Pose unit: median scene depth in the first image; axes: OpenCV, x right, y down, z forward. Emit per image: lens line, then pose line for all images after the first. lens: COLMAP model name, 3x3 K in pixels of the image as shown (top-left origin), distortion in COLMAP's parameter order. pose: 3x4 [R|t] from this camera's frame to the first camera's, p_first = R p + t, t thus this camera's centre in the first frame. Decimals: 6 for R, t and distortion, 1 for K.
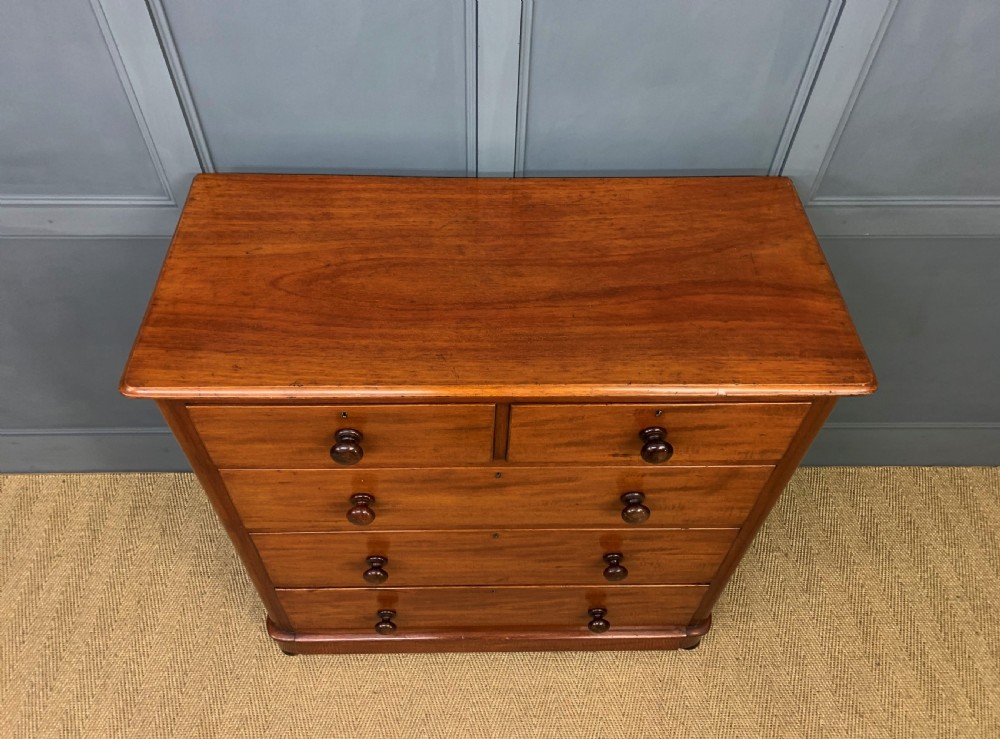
lens RADIAL K [[782.5, 0, 491.9], [0, 782.5, 363.3], [0, 0, 1]] dist [0.003888, 0.012840]
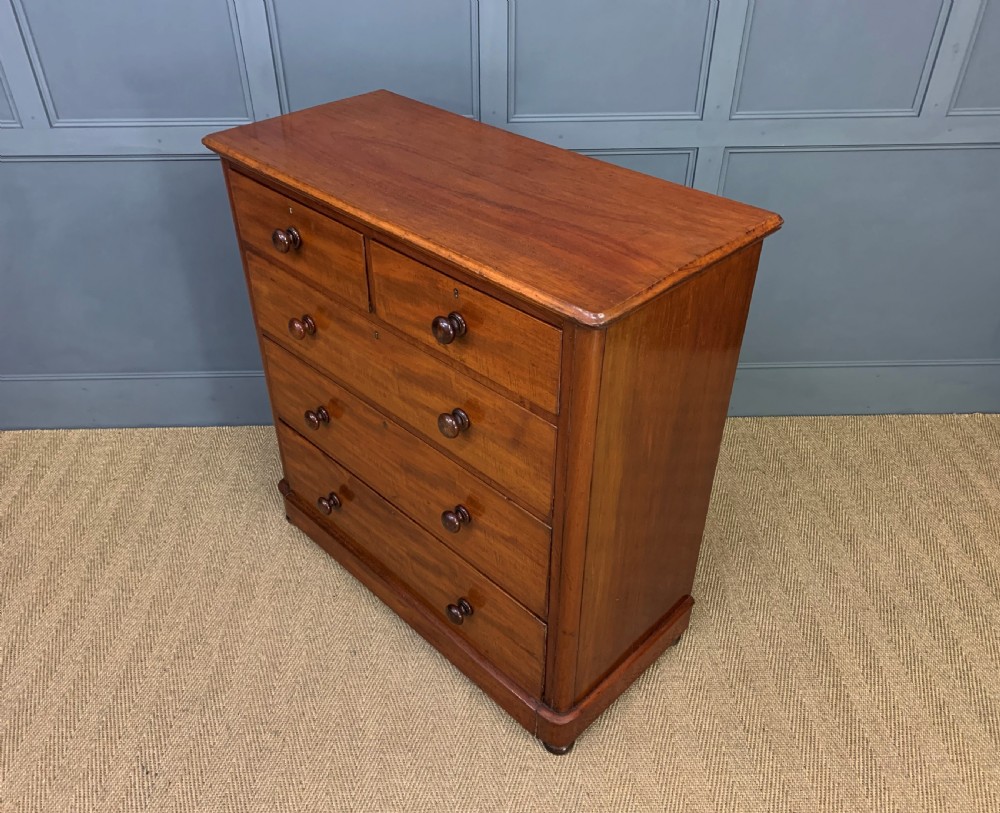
lens RADIAL K [[847.1, 0, 487.6], [0, 847.1, 408.8], [0, 0, 1]] dist [0.017597, 0.001359]
pose [[0.999704, -0.019373, -0.014704, 0.004823], [0.015126, 0.968672, -0.247882, 0.621685], [0.019046, 0.247586, 0.968679, -0.269906]]
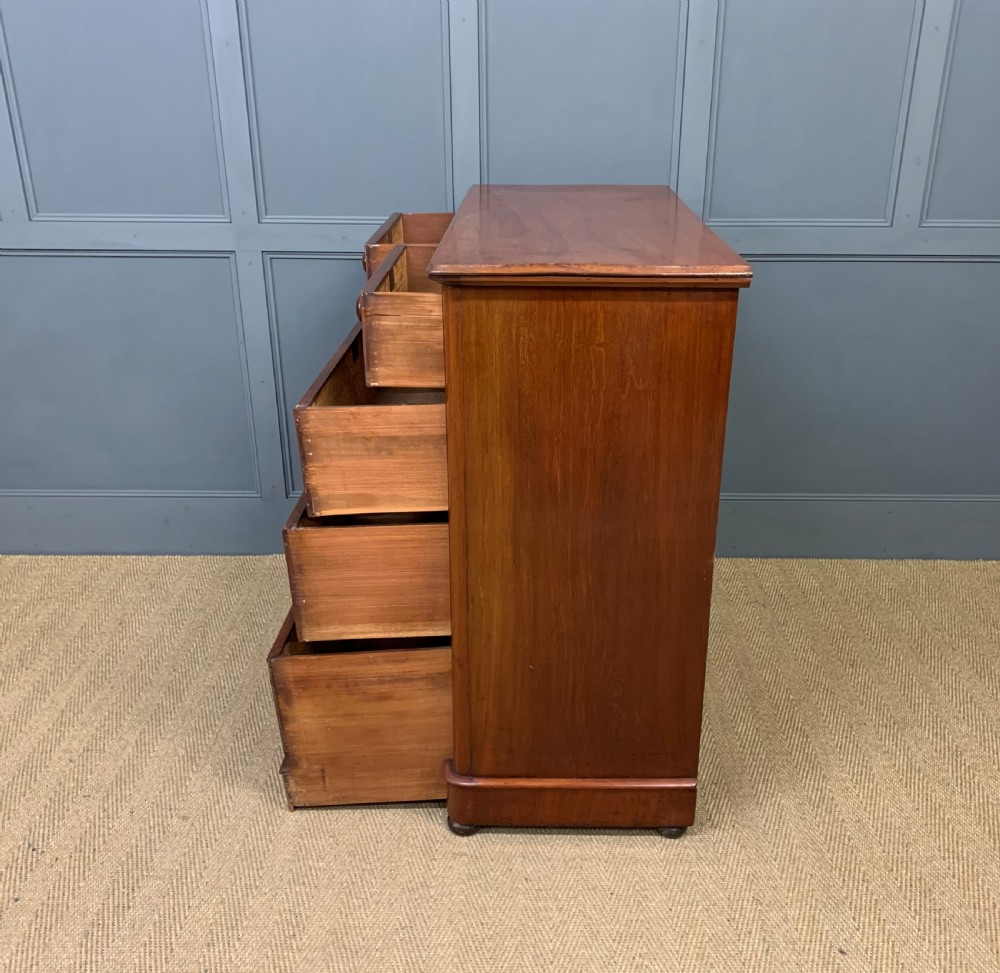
lens RADIAL K [[1012.7, 0, 522.9], [0, 1012.7, 479.5], [0, 0, 1]] dist [0.017886, 0.000000]
pose [[0.999643, -0.003286, -0.026529, 0.141845], [-0.009521, 0.883577, -0.468190, 0.985395], [0.024979, 0.468275, 0.883230, -0.316113]]
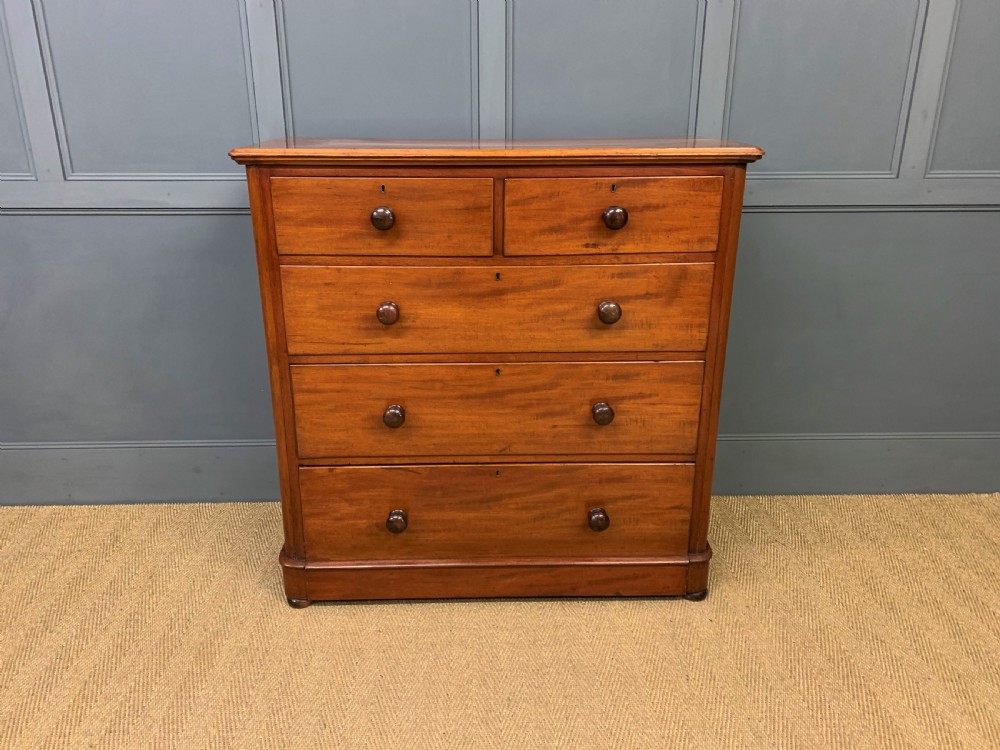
lens RADIAL K [[775.3, 0, 491.0], [0, 775.3, 367.4], [0, 0, 1]] dist [0.033994, -0.026116]
pose [[0.999809, -0.019403, -0.002423, -0.002188], [0.015323, 0.854437, -0.519329, 0.791085], [0.012147, 0.519193, 0.854571, -0.000847]]
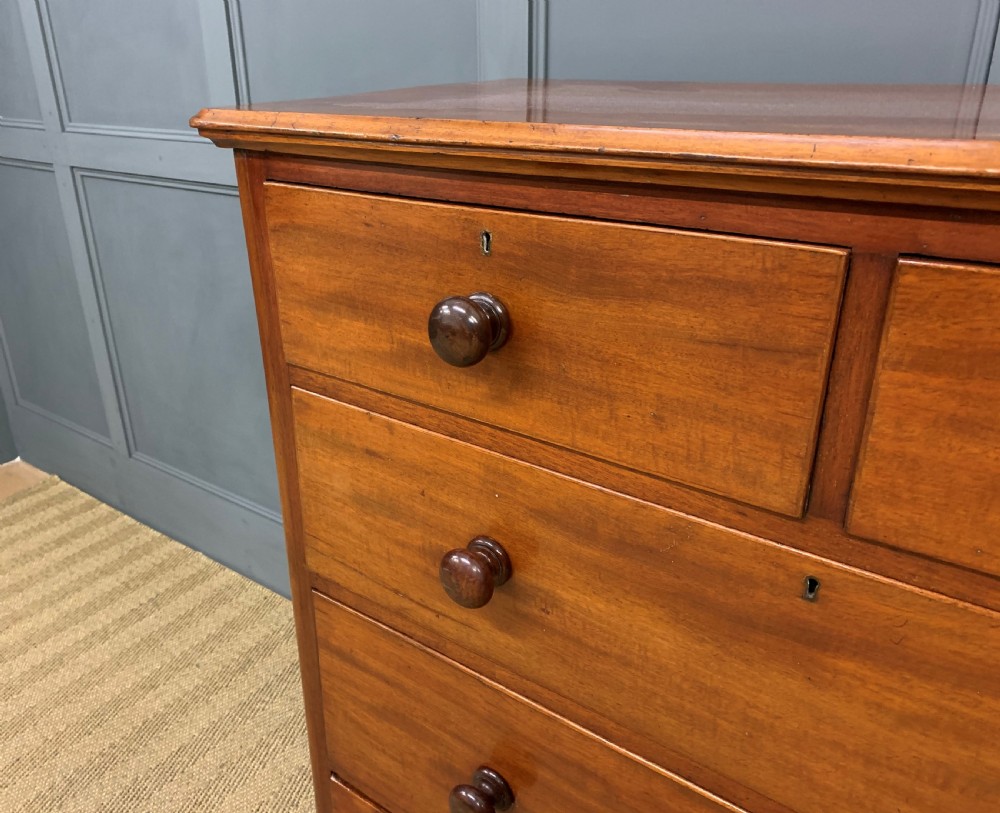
lens RADIAL K [[847.1, 0, 429.0], [0, 847.1, 404.7], [0, 0, 1]] dist [0.017597, 0.001359]
pose [[0.755103, 0.215829, -0.619061, 0.084309], [-0.475602, 0.830253, -0.290659, 0.230208], [0.451245, 0.513904, 0.729576, 0.510184]]
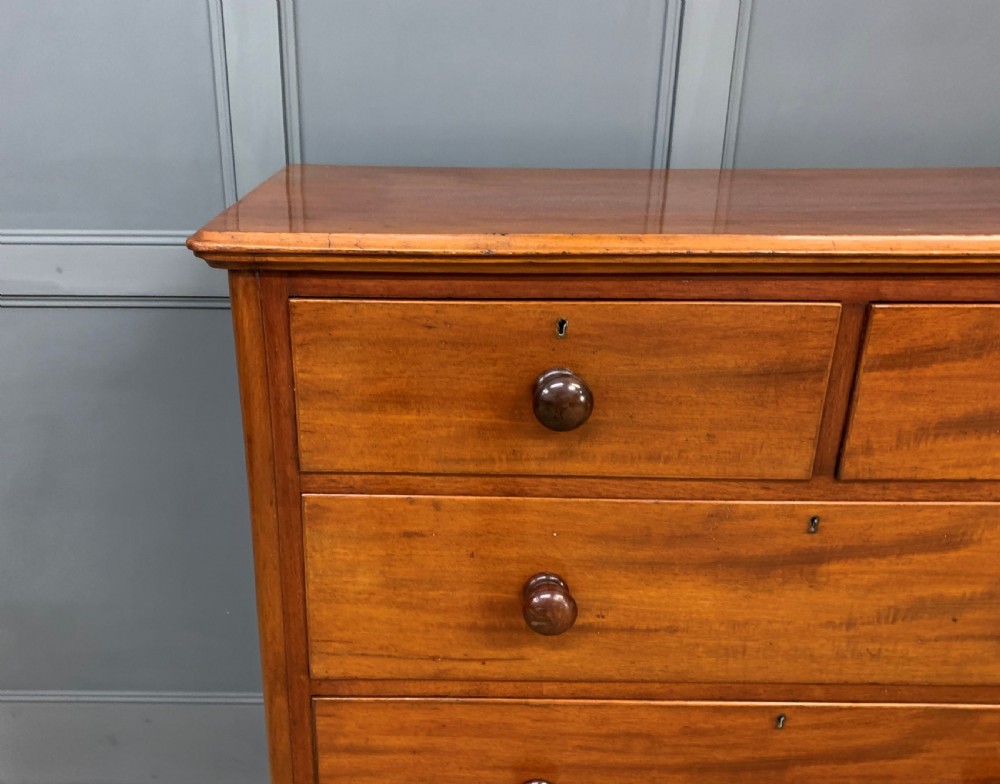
lens RADIAL K [[920.6, 0, 395.6], [0, 920.6, 408.2], [0, 0, 1]] dist [0.016288, 0.000000]
pose [[0.998241, -0.005560, -0.059031, -0.203881], [-0.024367, 0.869161, -0.493929, 0.335296], [0.054054, 0.494499, 0.867496, 0.342986]]
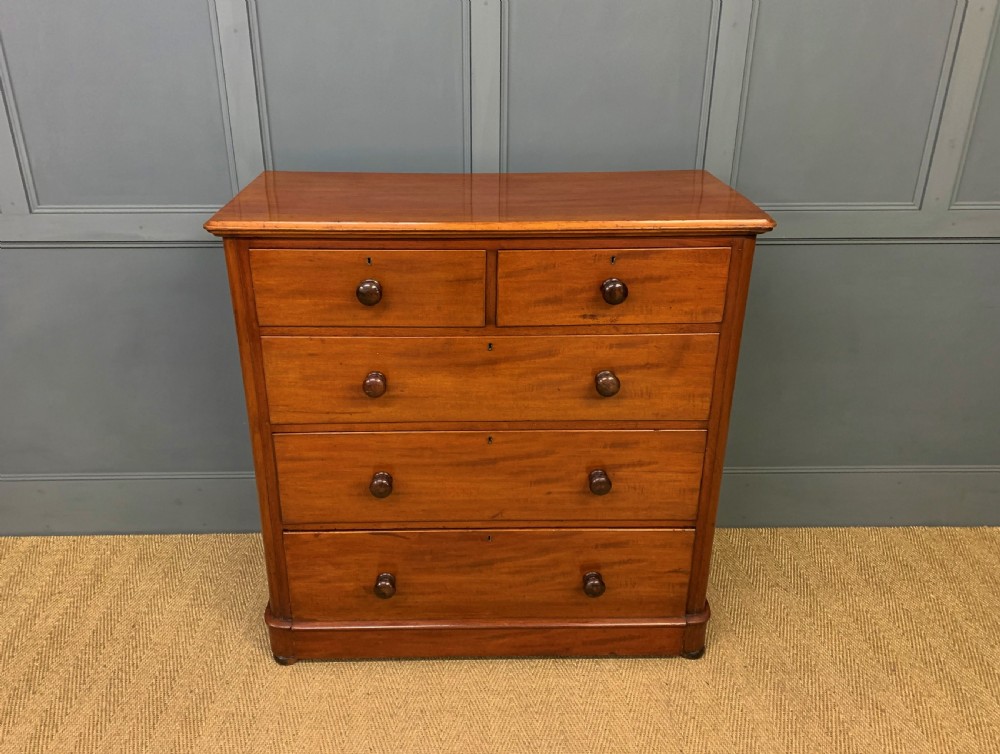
lens RADIAL K [[822.8, 0, 480.0], [0, 822.8, 353.5], [0, 0, 1]] dist [0.025953, -0.013286]
pose [[0.999830, -0.015268, -0.010361, 0.004772], [0.008933, 0.891870, -0.452203, 0.620975], [0.016145, 0.452034, 0.891855, -0.107821]]
